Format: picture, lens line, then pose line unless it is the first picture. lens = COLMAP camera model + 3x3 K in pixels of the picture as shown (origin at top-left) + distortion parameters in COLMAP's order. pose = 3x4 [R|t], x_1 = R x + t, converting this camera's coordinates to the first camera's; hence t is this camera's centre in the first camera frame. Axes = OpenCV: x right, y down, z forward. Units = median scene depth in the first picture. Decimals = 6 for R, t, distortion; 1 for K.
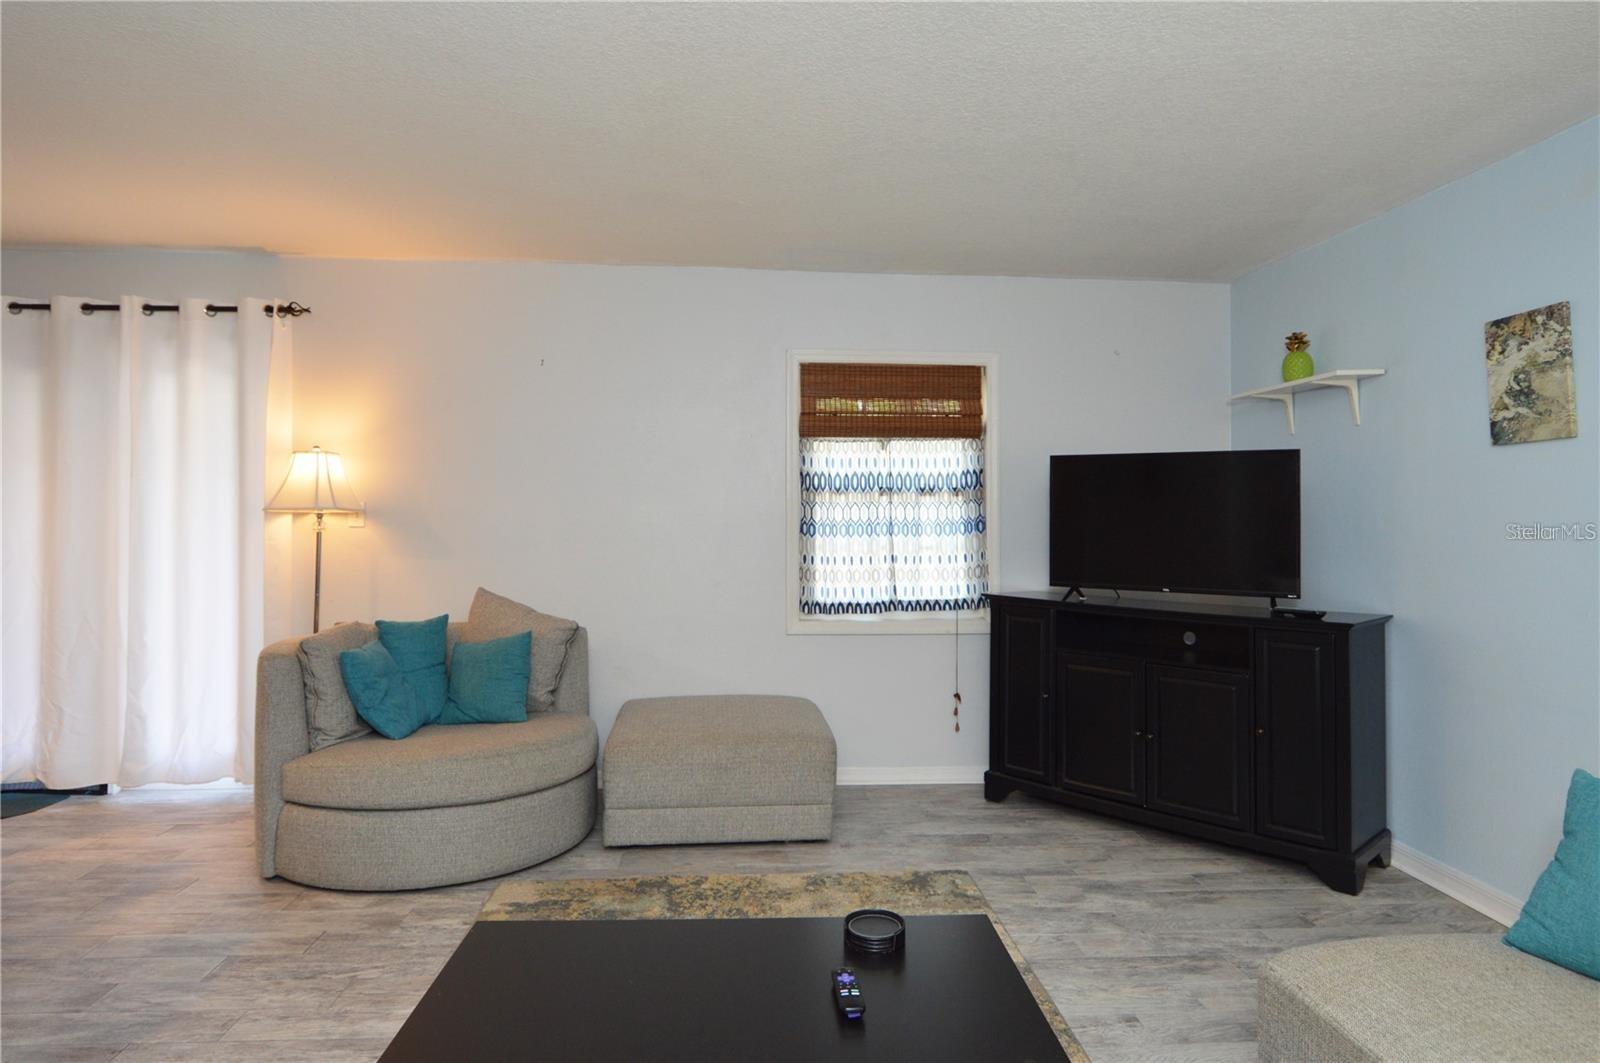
lens RADIAL K [[939.1, 0, 820.2], [0, 939.1, 491.5], [0, 0, 1]] dist [0.025340, -0.040720]
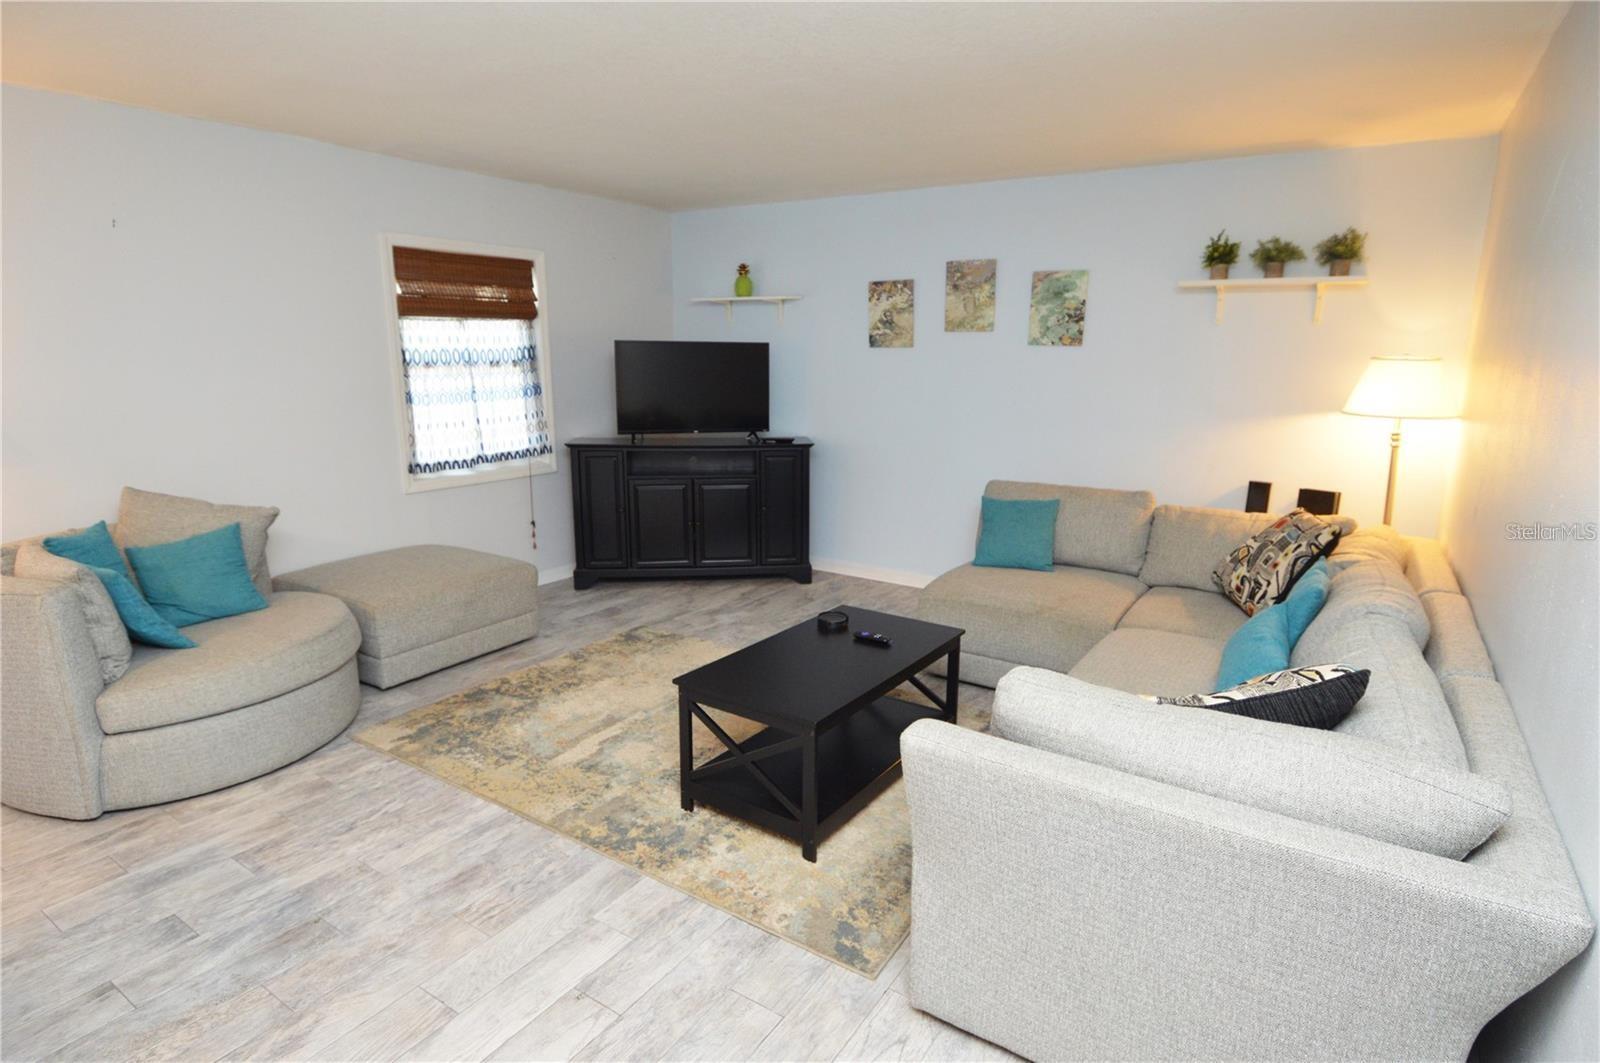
lens RADIAL K [[838.3, 0, 806.5], [0, 838.3, 522.9], [0, 0, 1]] dist [0.020051, -0.035890]
pose [[0.619465, -0.161605, 0.768210, -0.675032], [-0.024679, 0.974089, 0.224816, -0.072033], [-0.784636, -0.158224, 0.599426, -0.004031]]
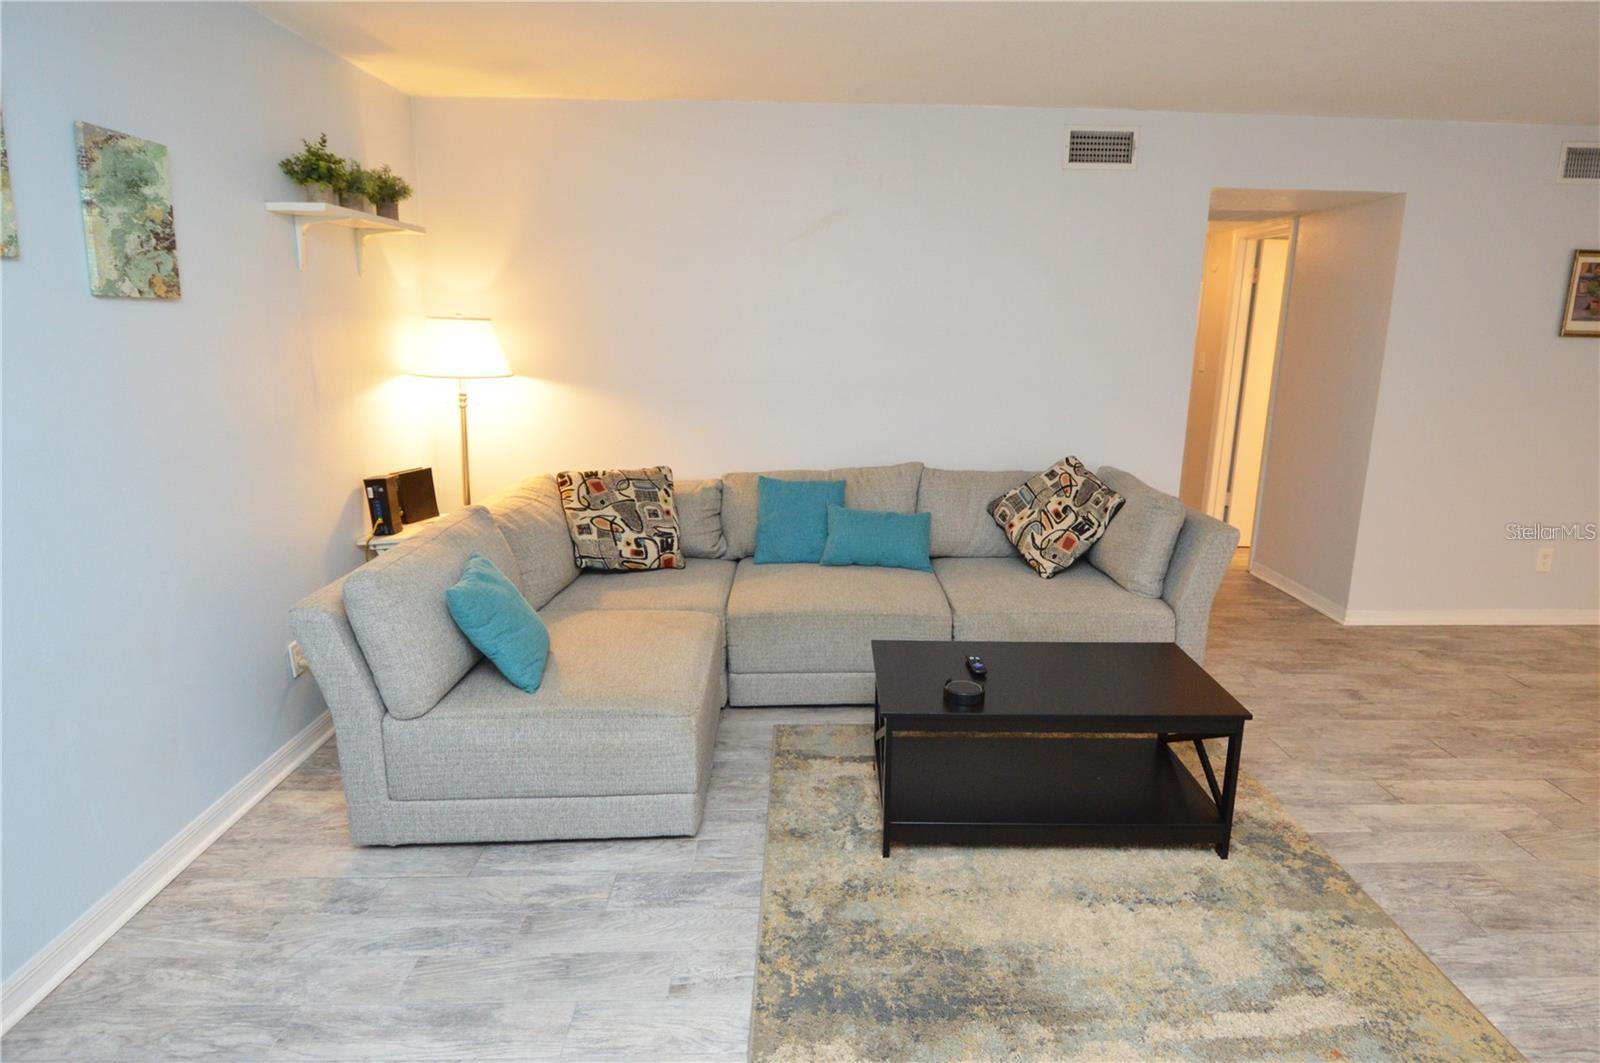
lens RADIAL K [[886.8, 0, 841.4], [0, 886.8, 510.2], [0, 0, 1]] dist [0.004432, -0.017301]
pose [[-0.998572, -0.033727, 0.041418, 0.104699], [-0.025528, 0.982483, 0.184597, -0.035447], [-0.046918, 0.183277, -0.981941, 1.184038]]
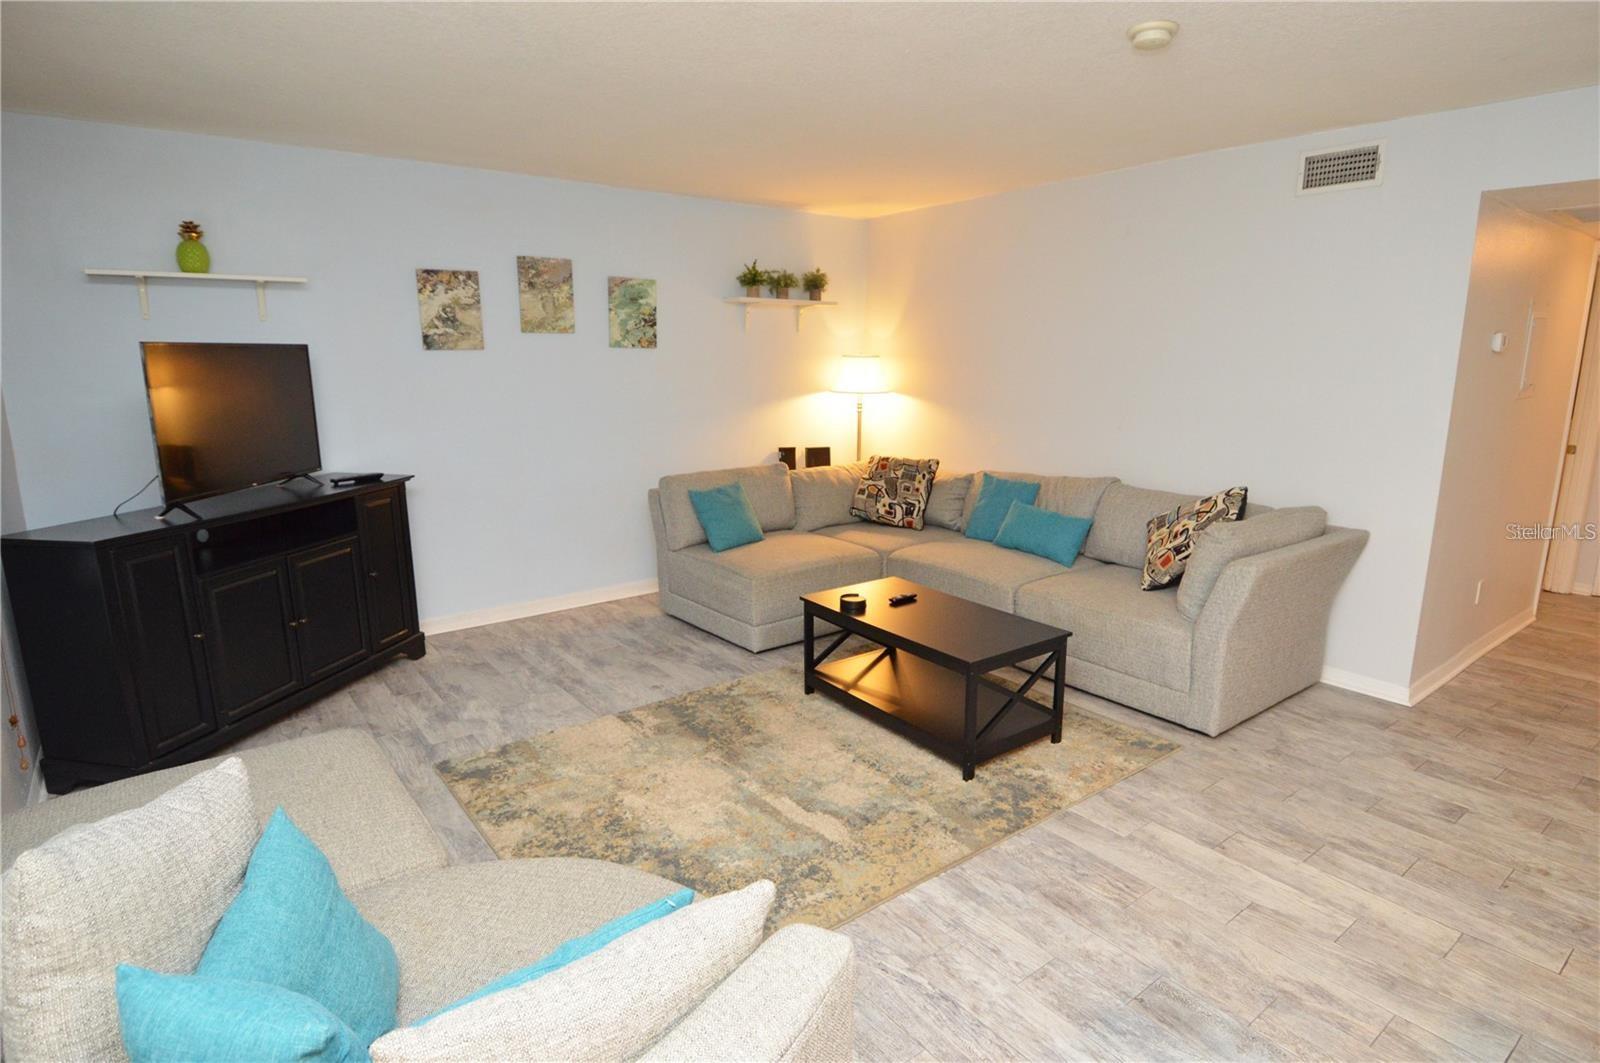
lens RADIAL K [[851.1, 0, 809.8], [0, 851.1, 518.8], [0, 0, 1]] dist [0.016014, -0.027125]
pose [[-0.537705, -0.170718, 0.825669, -0.765387], [-0.028616, 0.982417, 0.184492, -0.046129], [-0.842647, 0.075575, -0.533136, 1.085494]]
